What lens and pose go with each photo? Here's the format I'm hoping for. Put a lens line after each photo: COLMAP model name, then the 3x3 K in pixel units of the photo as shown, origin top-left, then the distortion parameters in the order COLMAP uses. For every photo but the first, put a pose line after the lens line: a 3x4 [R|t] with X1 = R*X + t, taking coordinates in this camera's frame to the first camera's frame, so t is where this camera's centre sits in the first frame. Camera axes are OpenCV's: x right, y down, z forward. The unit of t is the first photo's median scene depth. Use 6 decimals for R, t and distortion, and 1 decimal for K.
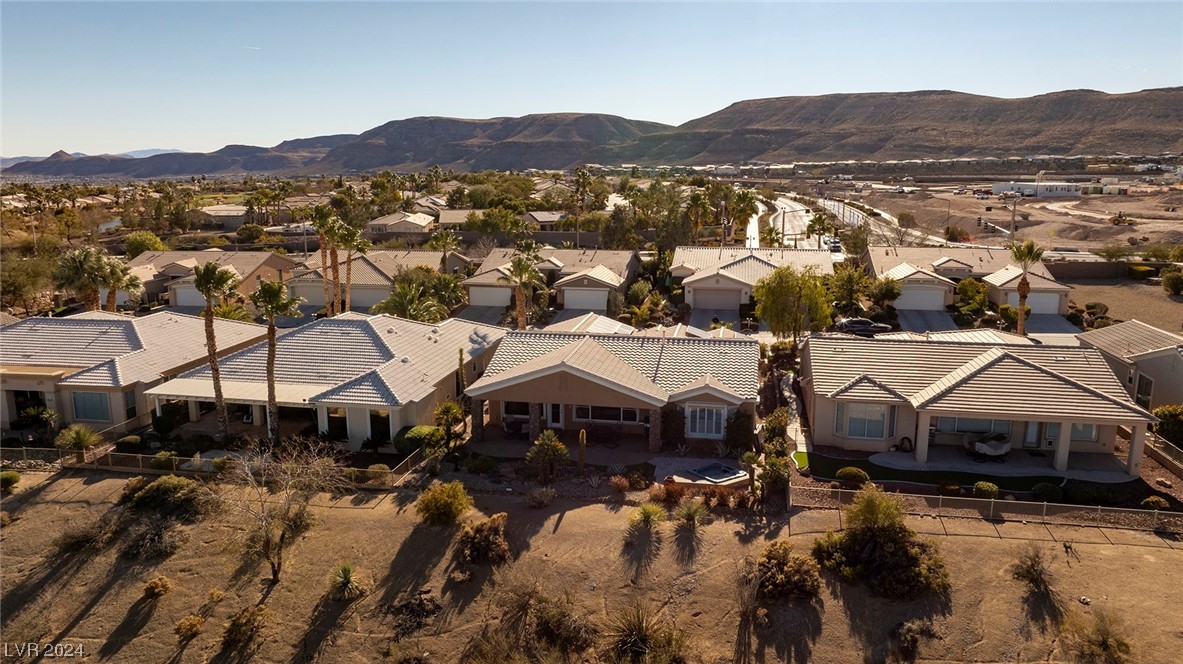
lens RADIAL K [[827.8, 0, 592.9], [0, 827.8, 331.7], [0, 0, 1]] dist [-0.028475, 0.014449]
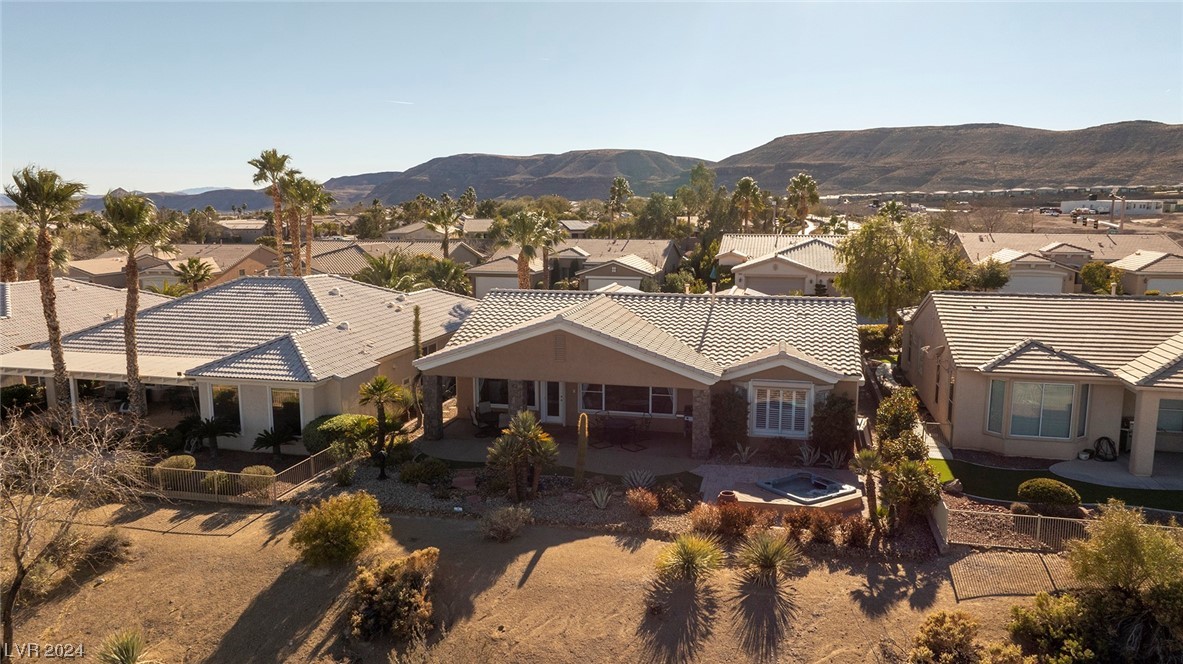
lens RADIAL K [[827.8, 0, 594.7], [0, 827.8, 327.0], [0, 0, 1]] dist [-0.028475, 0.014449]
pose [[0.998891, 0.007196, -0.046538, 0.021431], [-0.009541, 0.998685, -0.050365, 0.075793], [0.046114, 0.050753, 0.997646, 0.343419]]
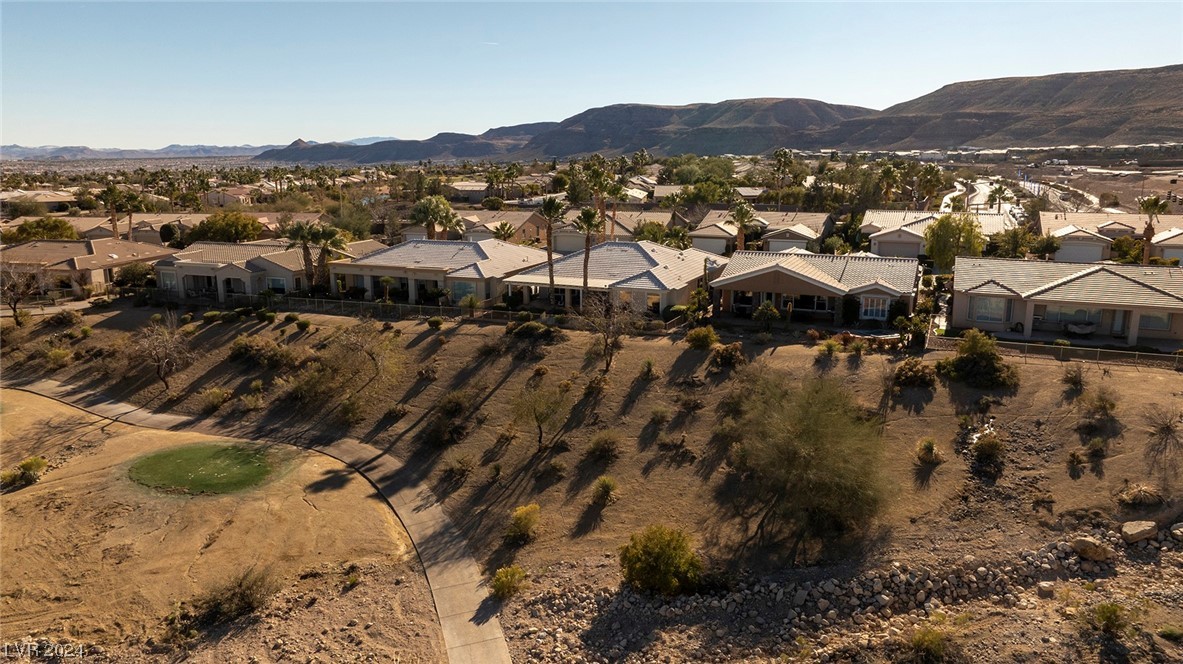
lens RADIAL K [[827.8, 0, 590.0], [0, 827.8, 338.4], [0, 0, 1]] dist [-0.028475, 0.014449]
pose [[0.973325, 0.047502, -0.224458, -0.023381], [-0.042351, 0.998718, 0.027711, 0.140763], [0.225487, -0.017466, 0.974090, -0.533250]]
